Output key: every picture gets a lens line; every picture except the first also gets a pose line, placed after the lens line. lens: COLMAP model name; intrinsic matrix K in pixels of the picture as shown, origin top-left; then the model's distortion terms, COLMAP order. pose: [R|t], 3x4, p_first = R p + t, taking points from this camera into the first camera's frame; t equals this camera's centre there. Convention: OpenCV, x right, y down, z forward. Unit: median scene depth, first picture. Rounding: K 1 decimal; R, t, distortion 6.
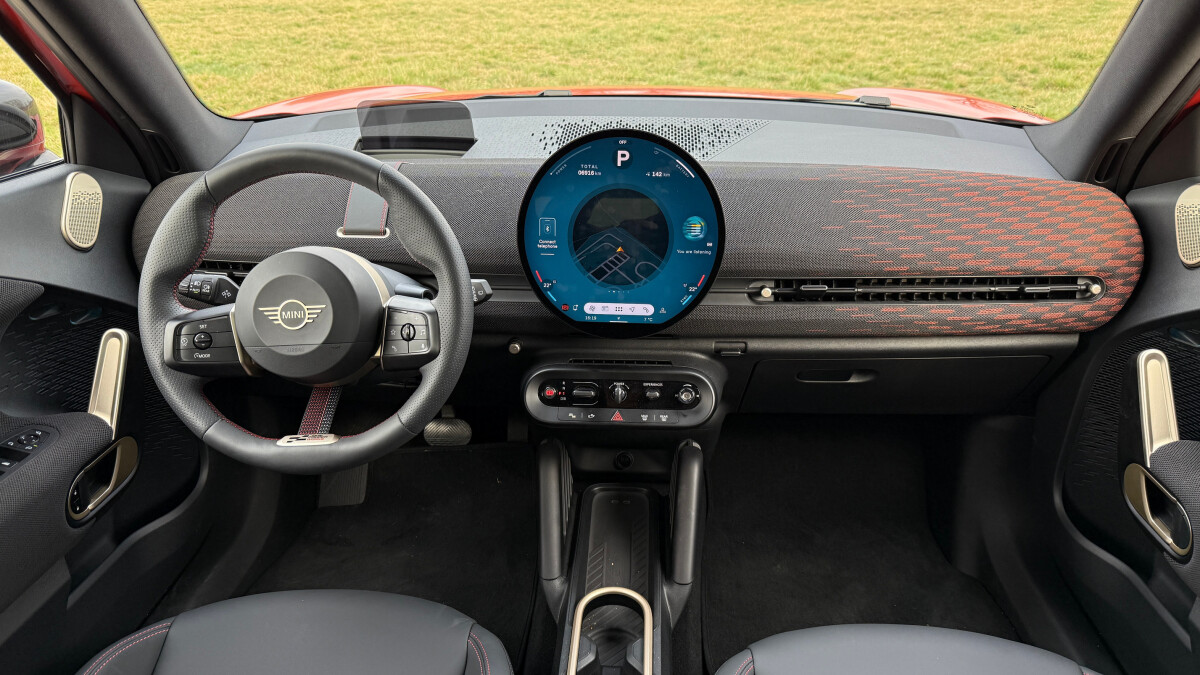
lens RADIAL K [[860.5, 0, 608.2], [0, 860.5, 345.4], [0, 0, 1]] dist [0.096804, -0.160149]
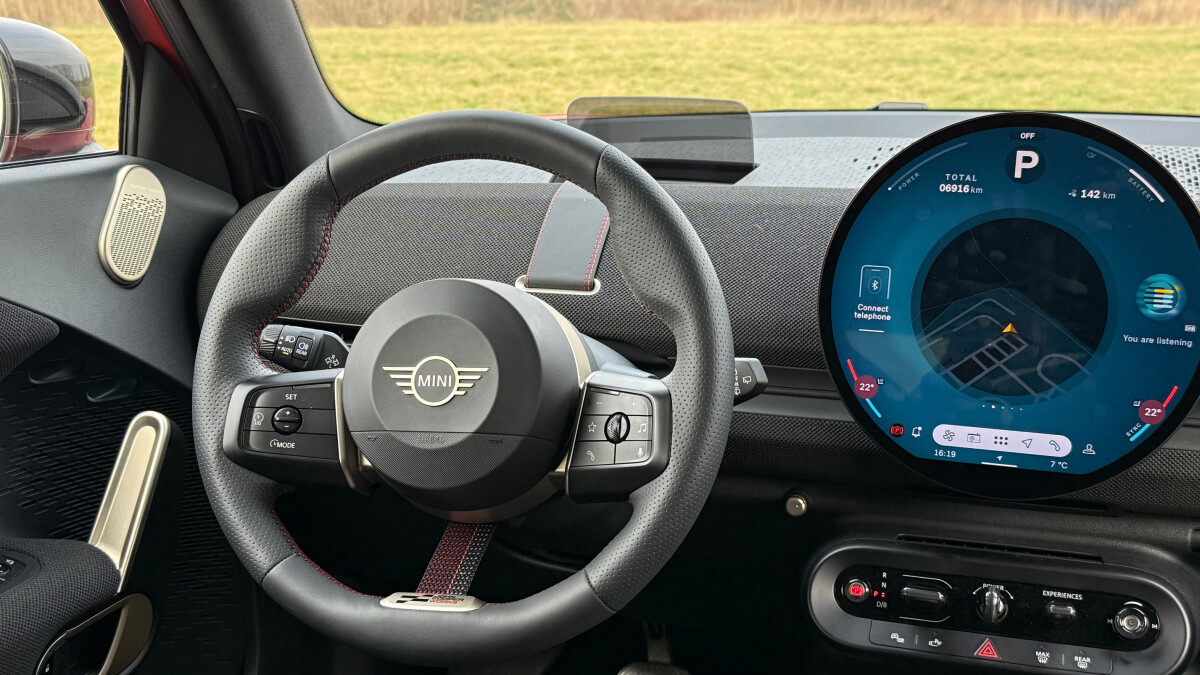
lens RADIAL K [[1522.7, 0, 600.0], [0, 1522.7, 337.5], [0, 0, 1]] dist [0.263720, -0.735122]
pose [[0.970873, 0.059205, -0.232166, -0.010205], [-0.103137, 0.977888, -0.181926, 0.094794], [0.216261, 0.200572, 0.955511, 0.018122]]
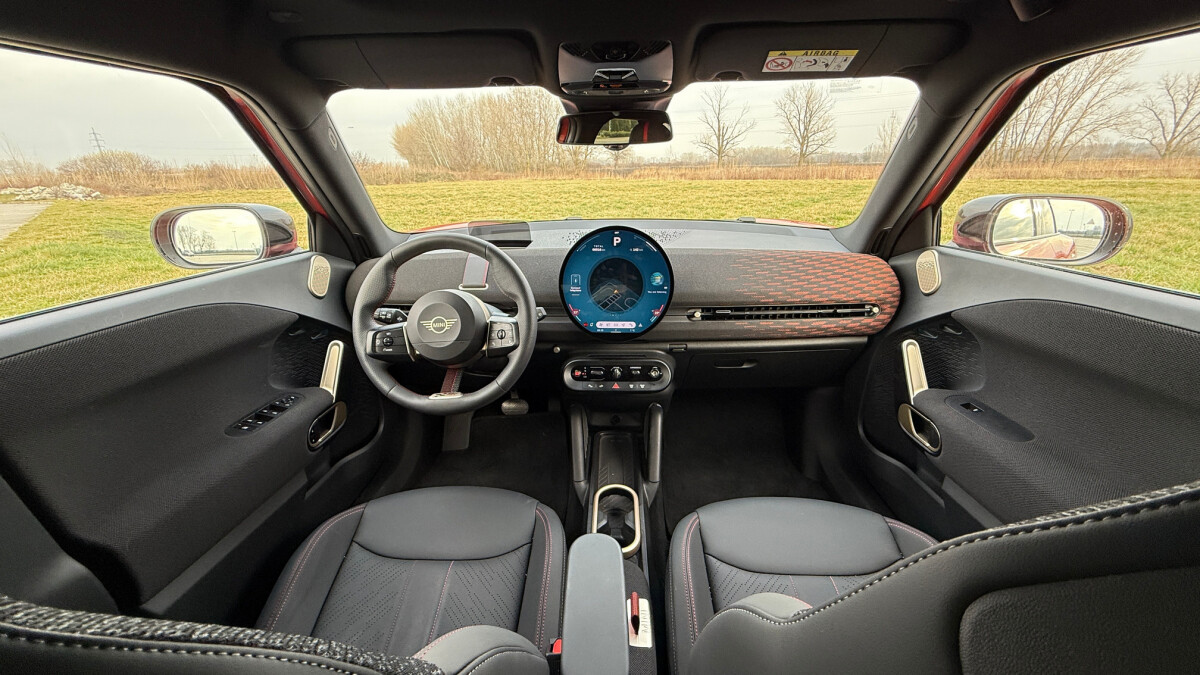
lens RADIAL K [[487.3, 0, 599.5], [0, 487.3, 337.9], [0, 0, 1]] dist [0.001639, 0.000043]
pose [[0.999764, -0.017309, 0.013146, -0.035374], [0.018326, 0.996495, -0.081615, 0.066602], [-0.011687, 0.081837, 0.996577, -0.008769]]
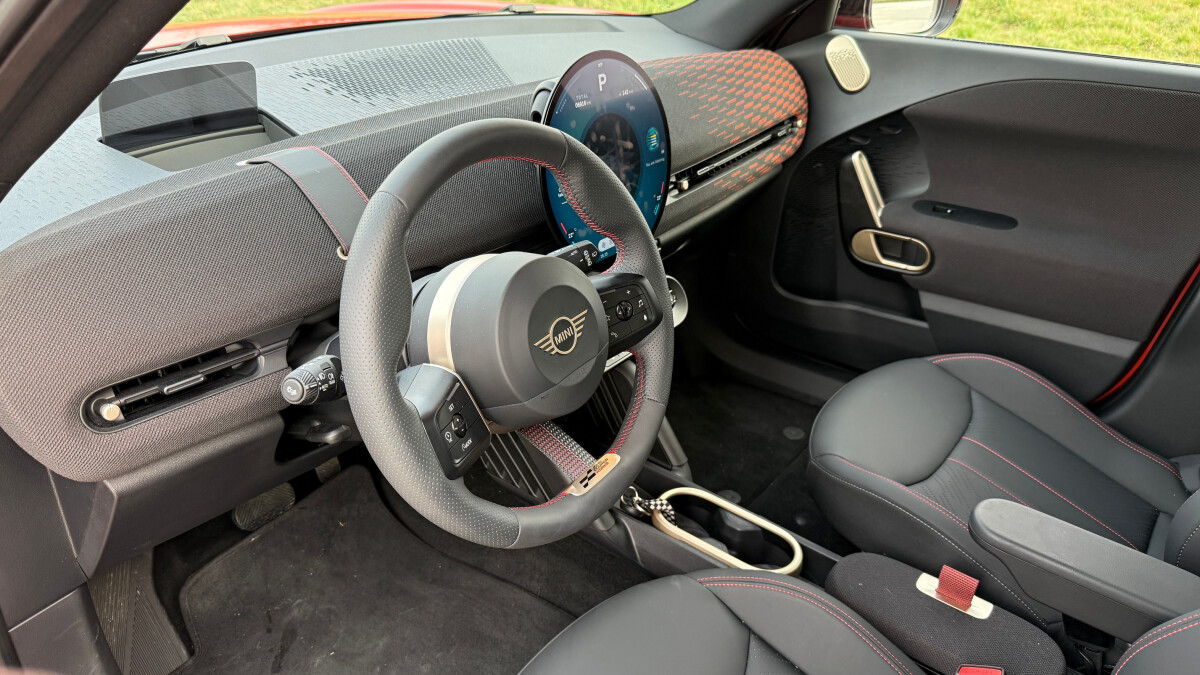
lens RADIAL K [[860.5, 0, 608.2], [0, 860.5, 345.4], [0, 0, 1]] dist [0.096804, -0.160149]
pose [[0.554906, -0.382998, 0.738506, -0.768325], [0.313942, 0.918491, 0.240447, -0.169050], [-0.770402, 0.098423, 0.629915, 0.396040]]
